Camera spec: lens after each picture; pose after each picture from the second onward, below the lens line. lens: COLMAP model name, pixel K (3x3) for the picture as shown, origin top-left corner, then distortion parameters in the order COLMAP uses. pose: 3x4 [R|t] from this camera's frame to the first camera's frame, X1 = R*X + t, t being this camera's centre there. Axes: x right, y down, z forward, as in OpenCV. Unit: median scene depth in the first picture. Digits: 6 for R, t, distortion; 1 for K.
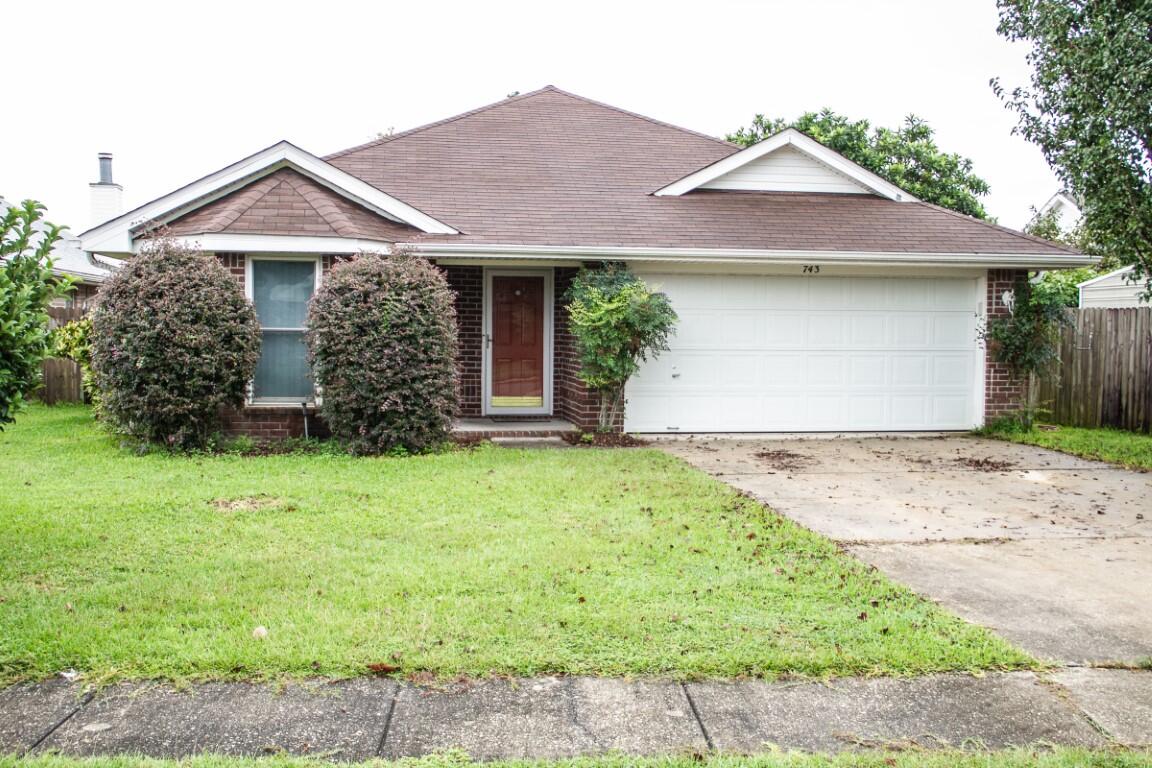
lens RADIAL K [[1218.7, 0, 576.0], [0, 1218.7, 384.0], [0, 0, 1]] dist [-0.077901, 0.136214]
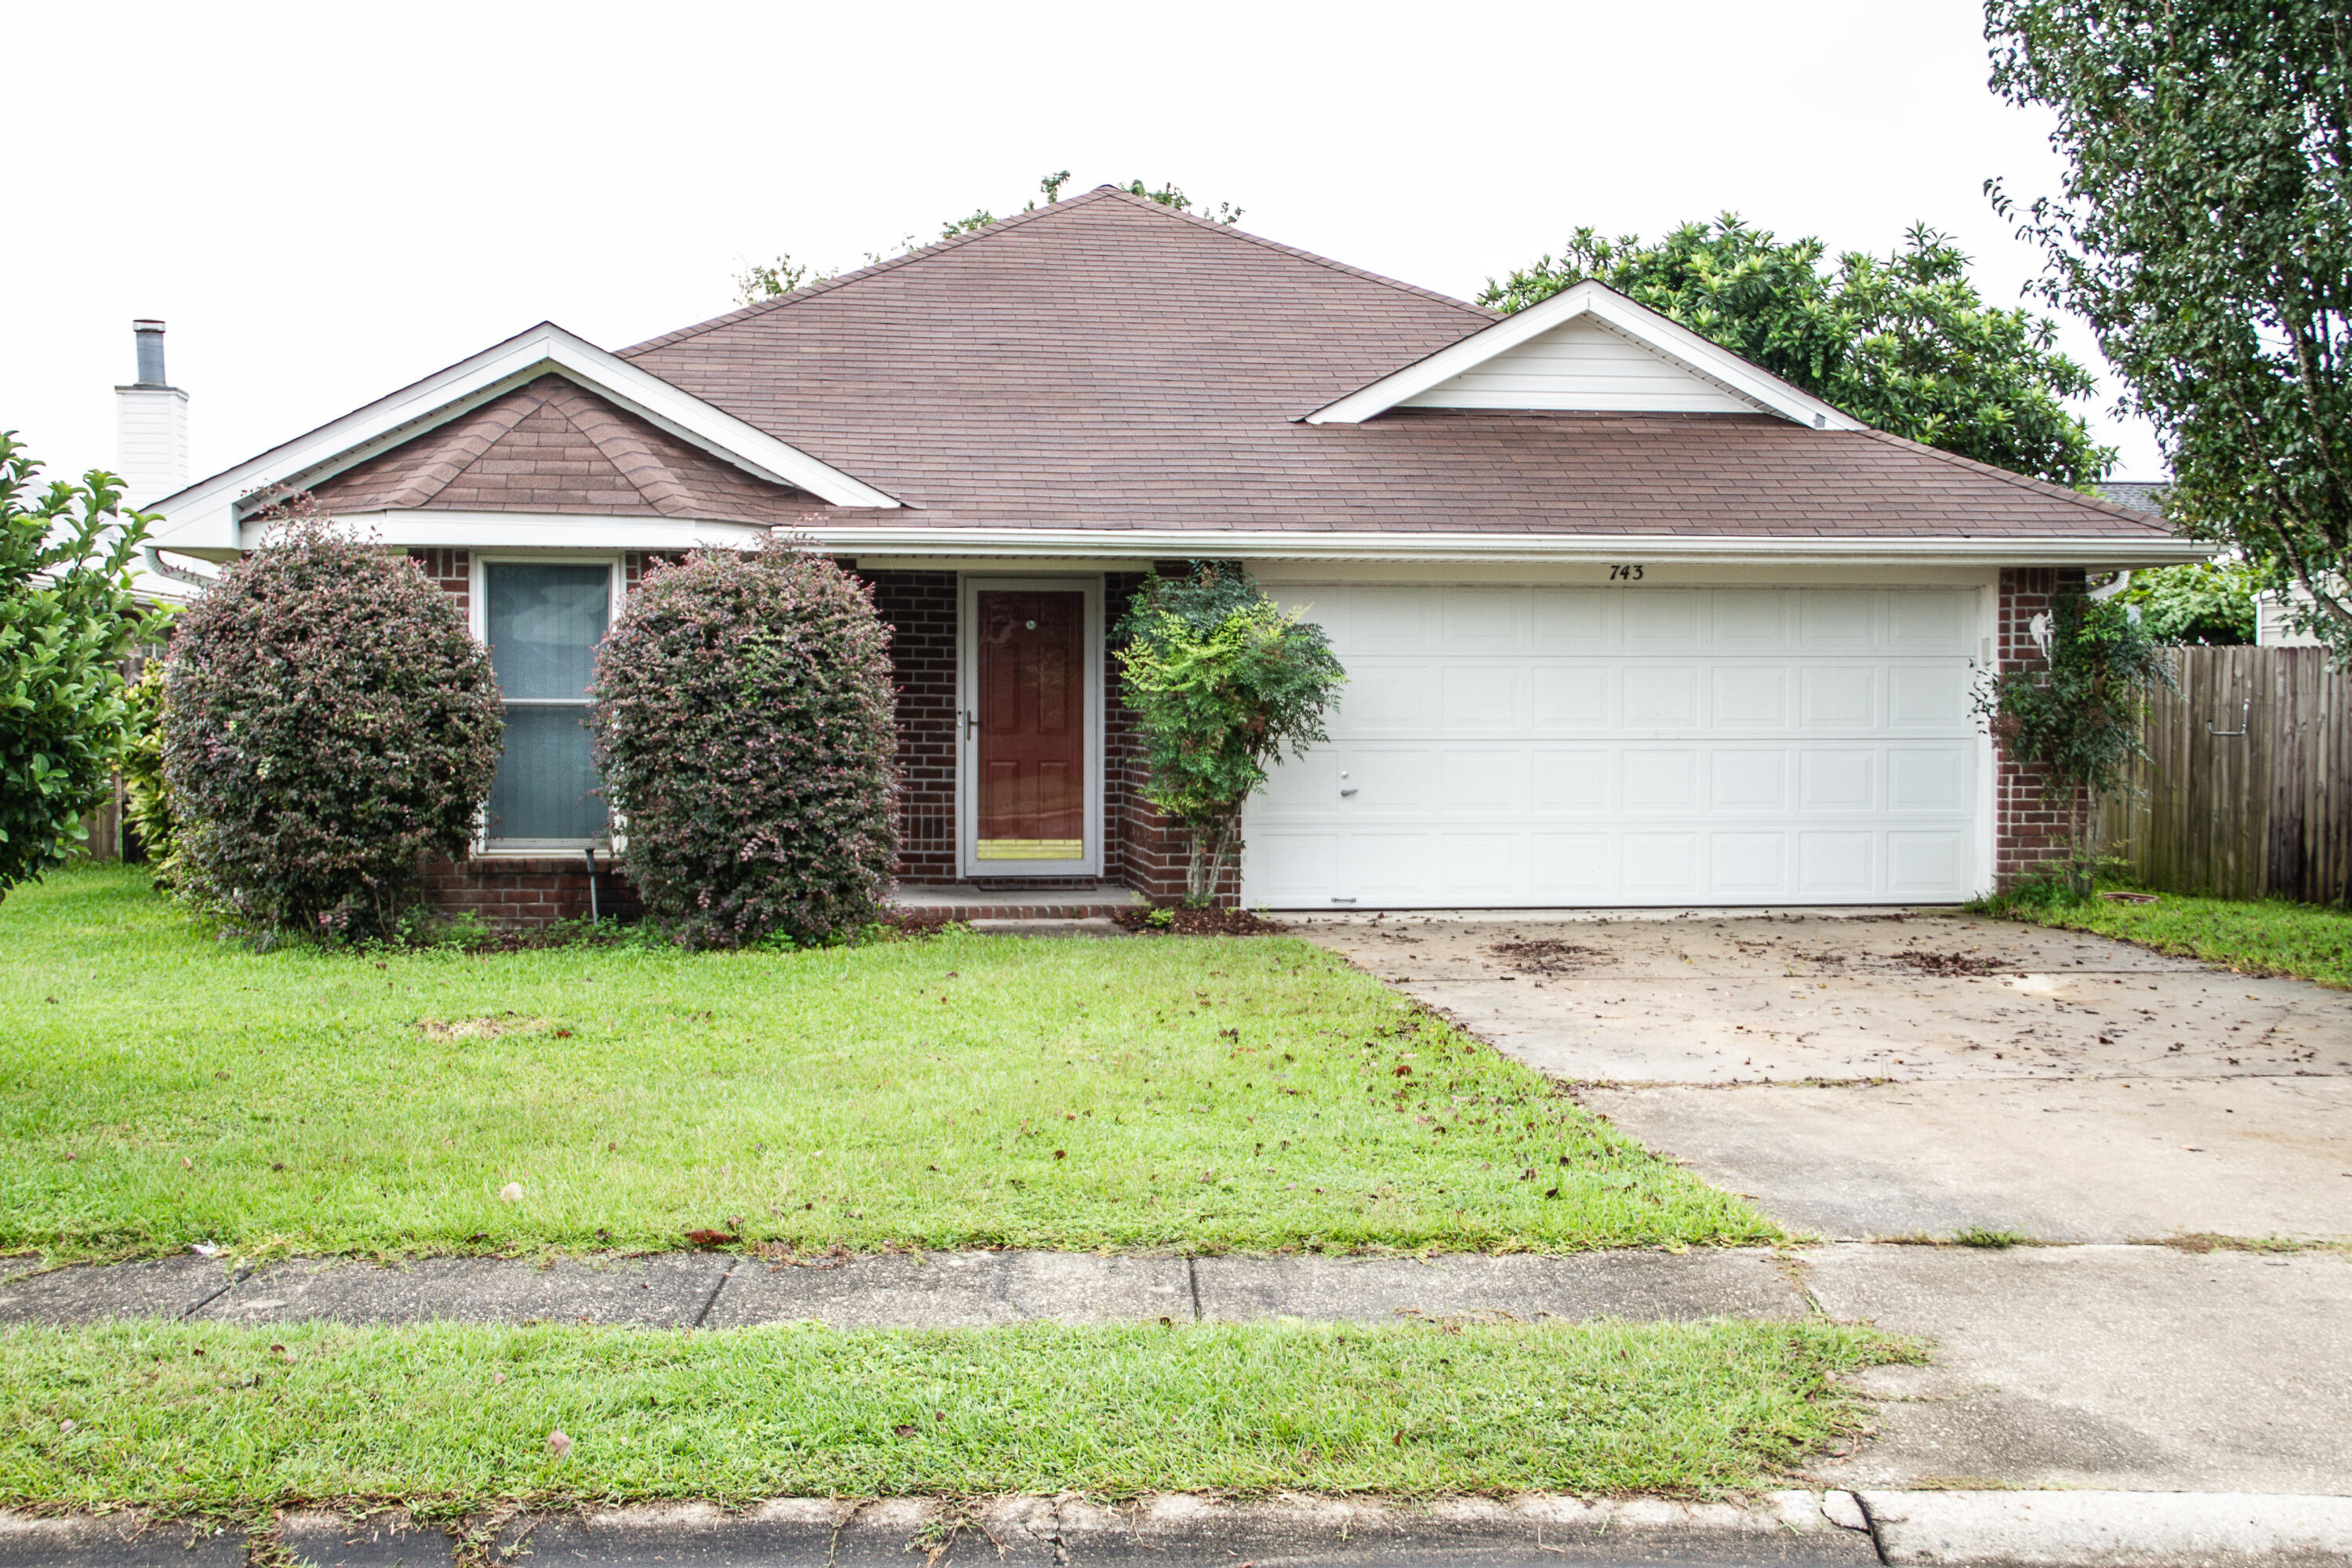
lens RADIAL K [[2848.8, 0, 1176.0], [0, 2848.8, 784.0], [0, 0, 1]] dist [0.008583, 0.027711]
pose [[0.999815, -0.005451, -0.018421, 0.037641], [0.005138, 0.999843, -0.016978, 0.009742], [0.018510, 0.016880, 0.999686, -0.161598]]
